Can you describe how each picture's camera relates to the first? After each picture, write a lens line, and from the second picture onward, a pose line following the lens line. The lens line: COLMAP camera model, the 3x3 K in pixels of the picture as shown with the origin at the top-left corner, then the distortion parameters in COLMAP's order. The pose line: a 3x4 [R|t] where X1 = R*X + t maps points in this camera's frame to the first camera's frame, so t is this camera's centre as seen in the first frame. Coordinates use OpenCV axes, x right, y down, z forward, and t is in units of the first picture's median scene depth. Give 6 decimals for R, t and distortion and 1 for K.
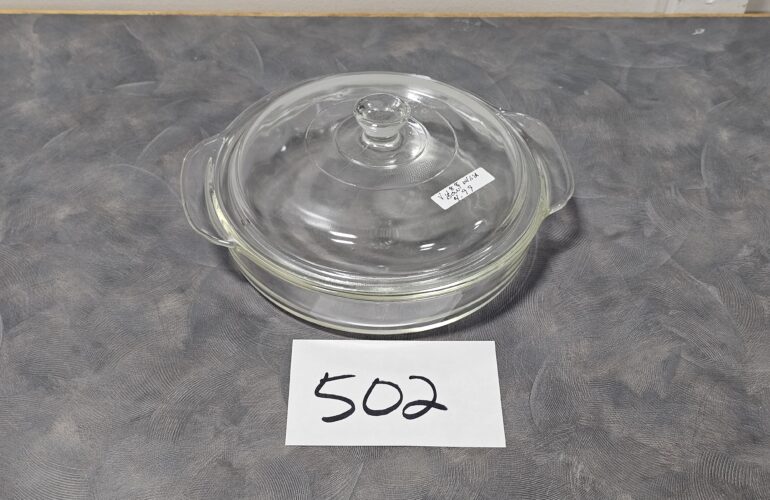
lens RADIAL K [[1039.6, 0, 379.2], [0, 1039.6, 252.3], [0, 0, 1]] dist [0.053041, 0.000000]
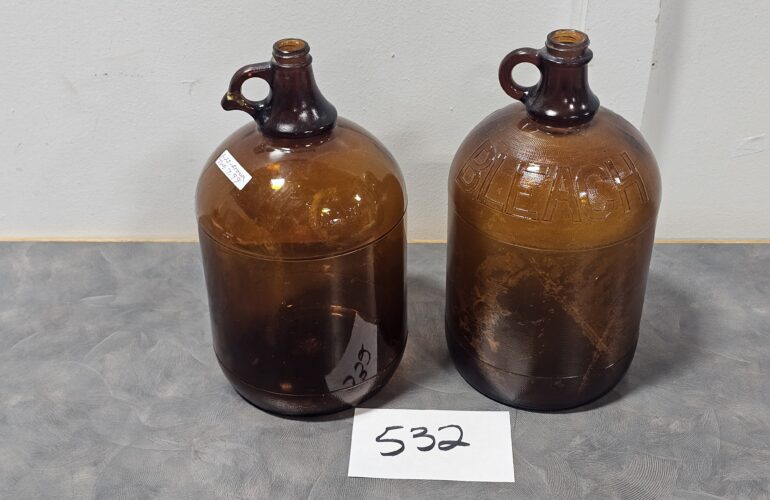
lens RADIAL K [[1039.6, 0, 382.7], [0, 1039.6, 255.1], [0, 0, 1]] dist [0.053041, 0.000000]
pose [[0.995902, 0.000643, -0.090436, 0.225379], [-0.019032, 0.979072, -0.202624, 0.034412], [0.088413, 0.203515, 0.975072, -0.185247]]
